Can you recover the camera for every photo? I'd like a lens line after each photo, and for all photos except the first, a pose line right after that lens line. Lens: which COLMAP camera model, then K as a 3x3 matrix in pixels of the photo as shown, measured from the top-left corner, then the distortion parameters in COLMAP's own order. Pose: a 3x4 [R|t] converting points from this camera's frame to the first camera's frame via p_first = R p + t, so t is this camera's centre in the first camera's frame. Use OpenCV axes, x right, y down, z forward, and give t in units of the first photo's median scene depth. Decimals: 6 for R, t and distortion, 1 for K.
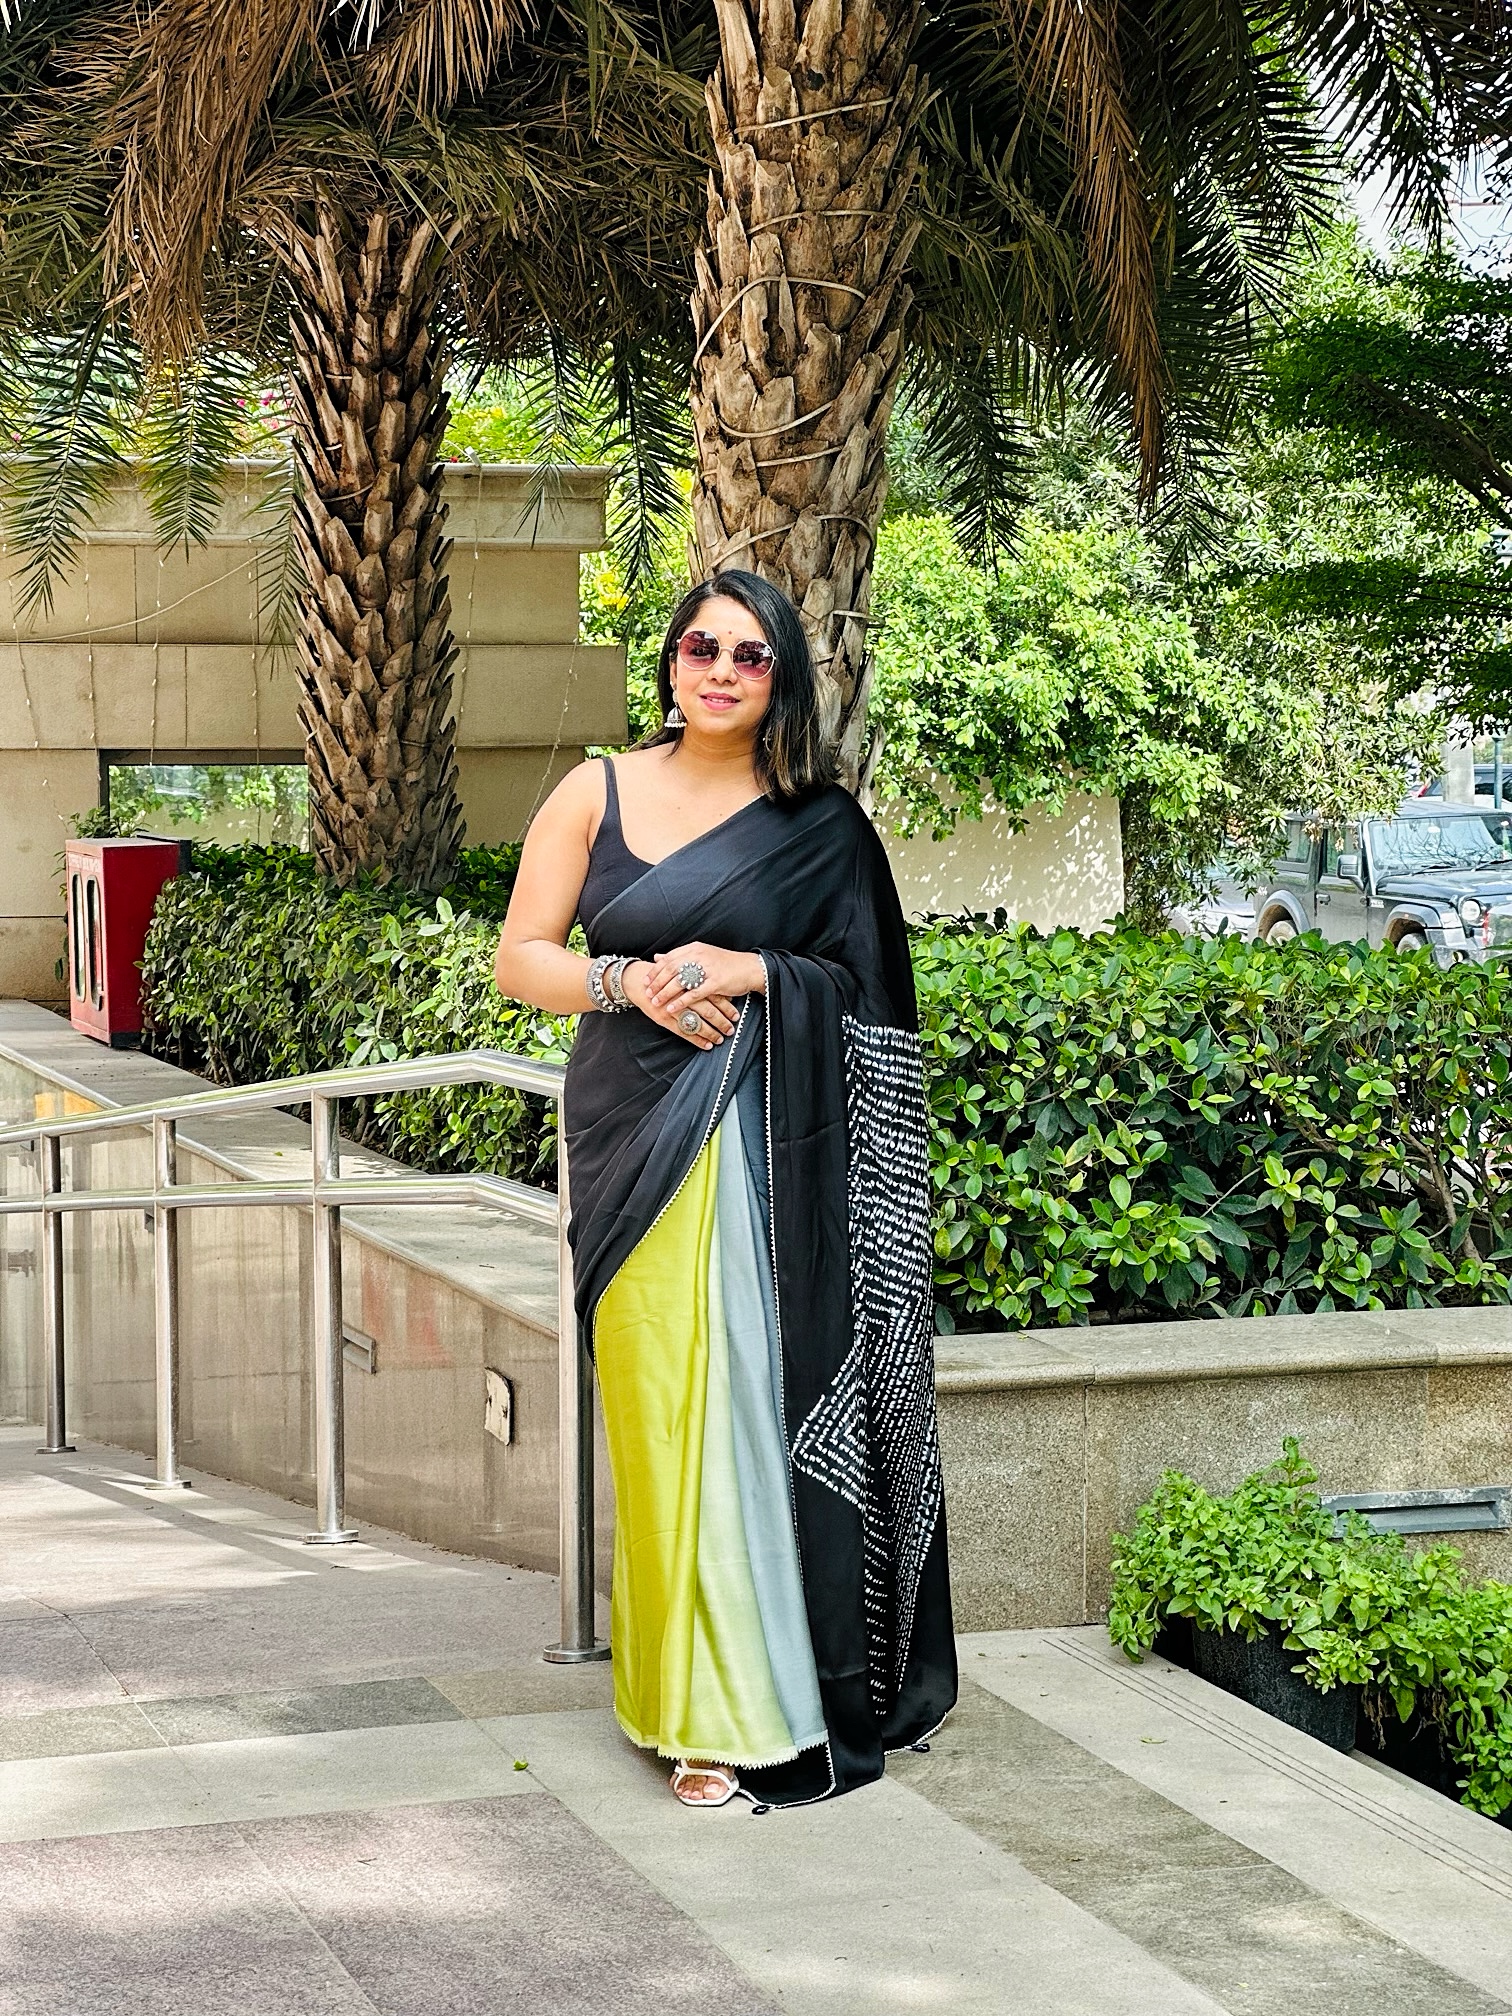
lens RADIAL K [[4528.1, 0, 754.0], [0, 4528.1, 983.4], [0, 0, 1]] dist [0.056120, 2.225991]
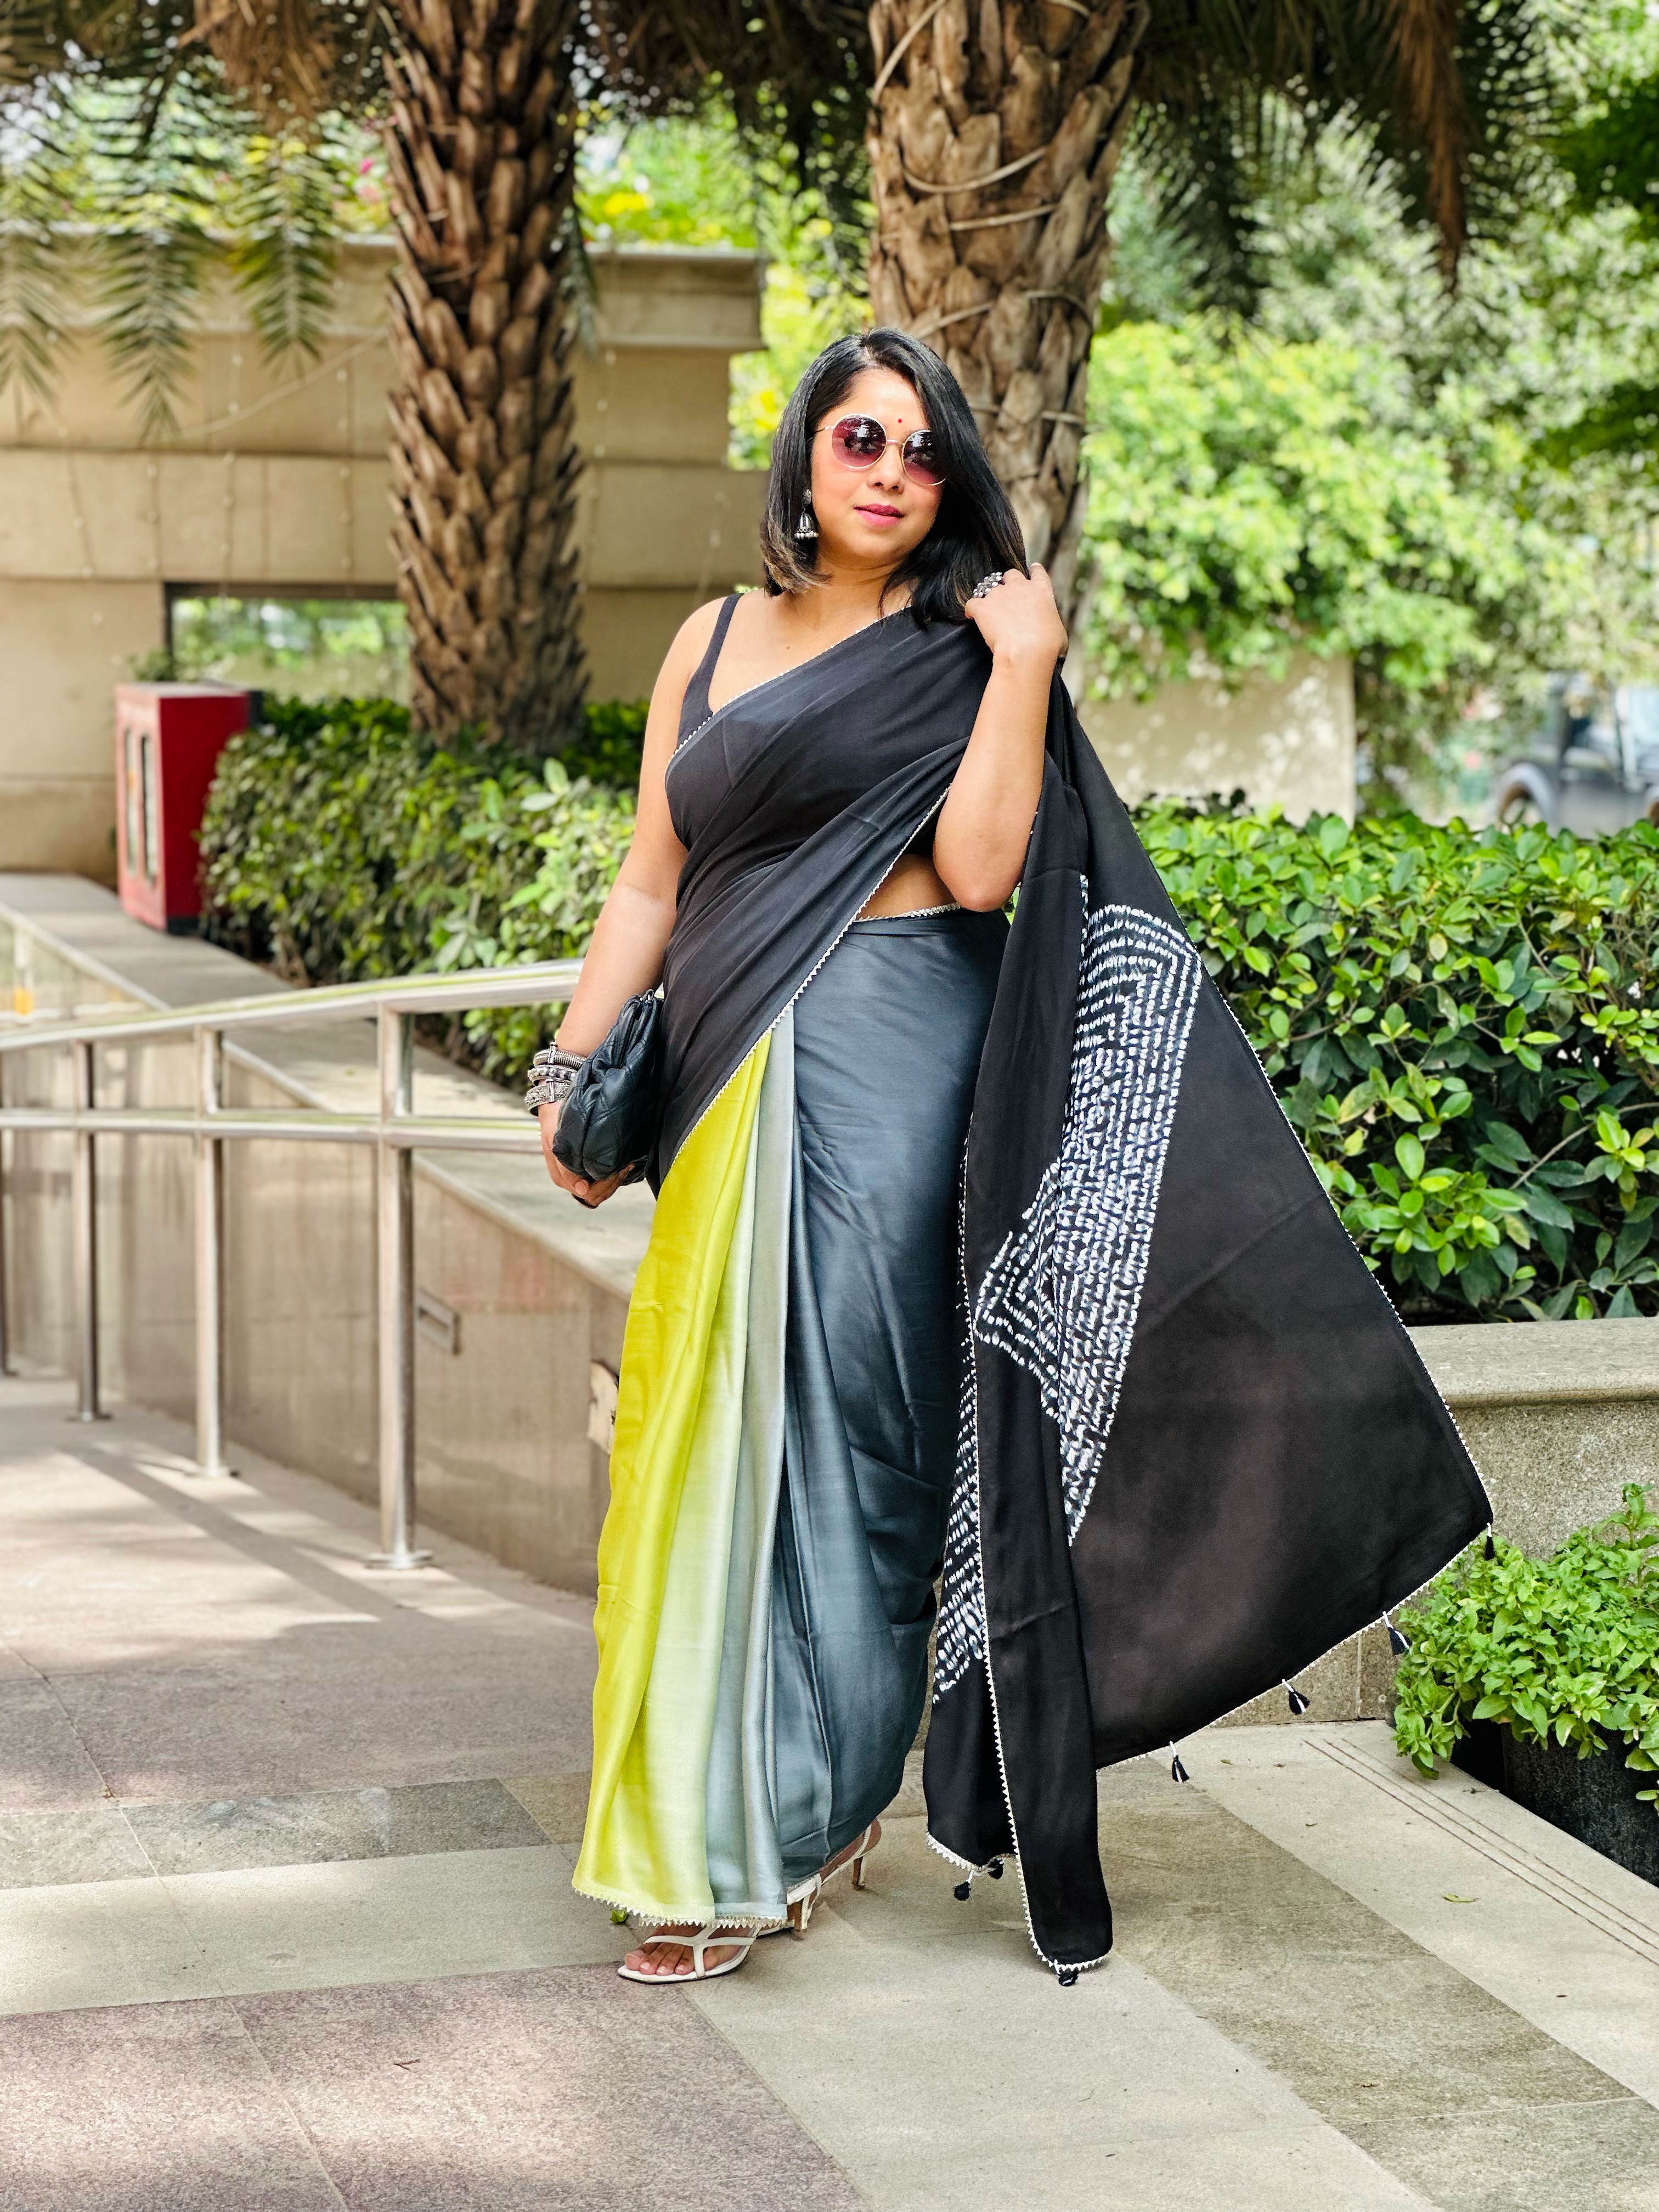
lens RADIAL K [[4916.6, 0, 905.7], [0, 4916.6, 1112.6], [0, 0, 1]] dist [0.070632, 0.770348]
pose [[0.999864, 0.016305, -0.002389, -0.002623], [-0.016162, 0.998567, 0.051023, -0.002266], [0.003217, -0.050978, 0.998695, 0.122343]]
